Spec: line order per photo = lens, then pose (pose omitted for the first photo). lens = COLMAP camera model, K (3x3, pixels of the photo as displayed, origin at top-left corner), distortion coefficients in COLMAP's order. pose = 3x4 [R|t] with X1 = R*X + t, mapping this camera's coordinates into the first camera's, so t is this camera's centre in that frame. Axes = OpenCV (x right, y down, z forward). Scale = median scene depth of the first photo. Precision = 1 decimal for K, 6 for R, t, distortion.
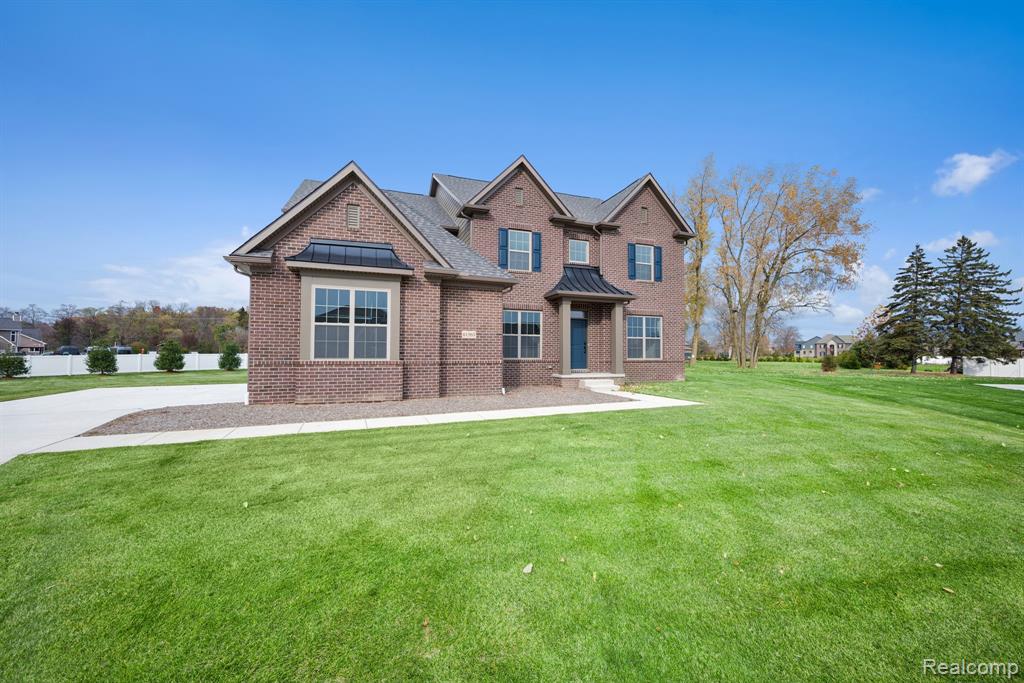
lens RADIAL K [[408.2, 0, 512.0], [0, 408.2, 341.5], [0, 0, 1]] dist [0.000274, 0.000006]
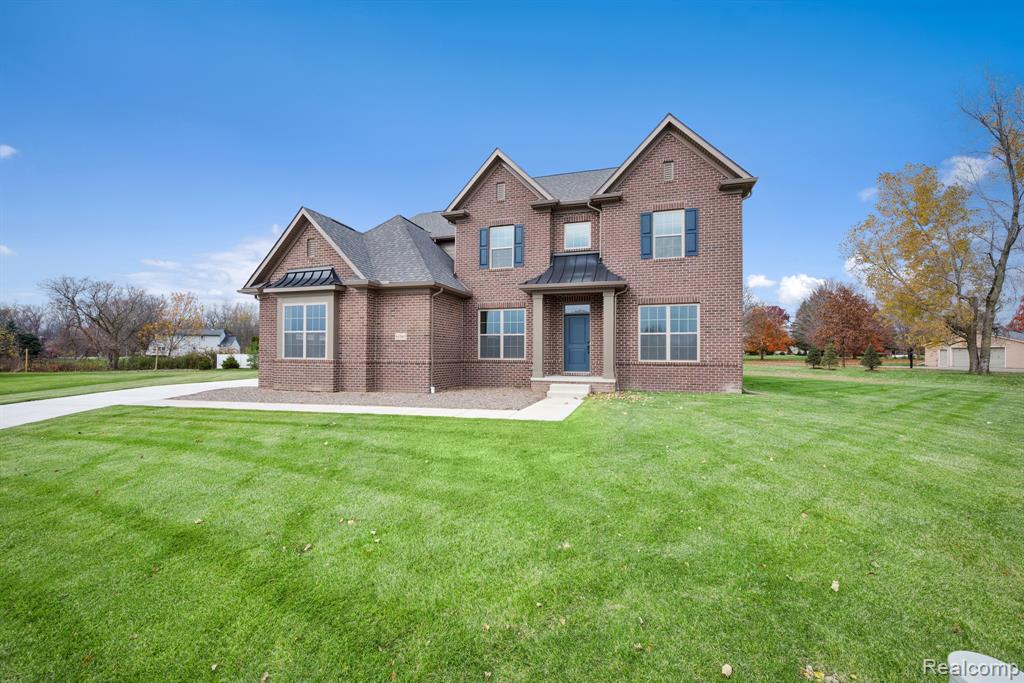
lens RADIAL K [[405.6, 0, 510.9], [0, 405.6, 348.1], [0, 0, 1]] dist [0.015746, 0.000029]
pose [[0.792459, -0.008130, -0.609870, 0.623139], [0.017598, 0.999800, 0.009539, 0.007050], [0.609671, -0.018292, 0.792444, 0.246346]]
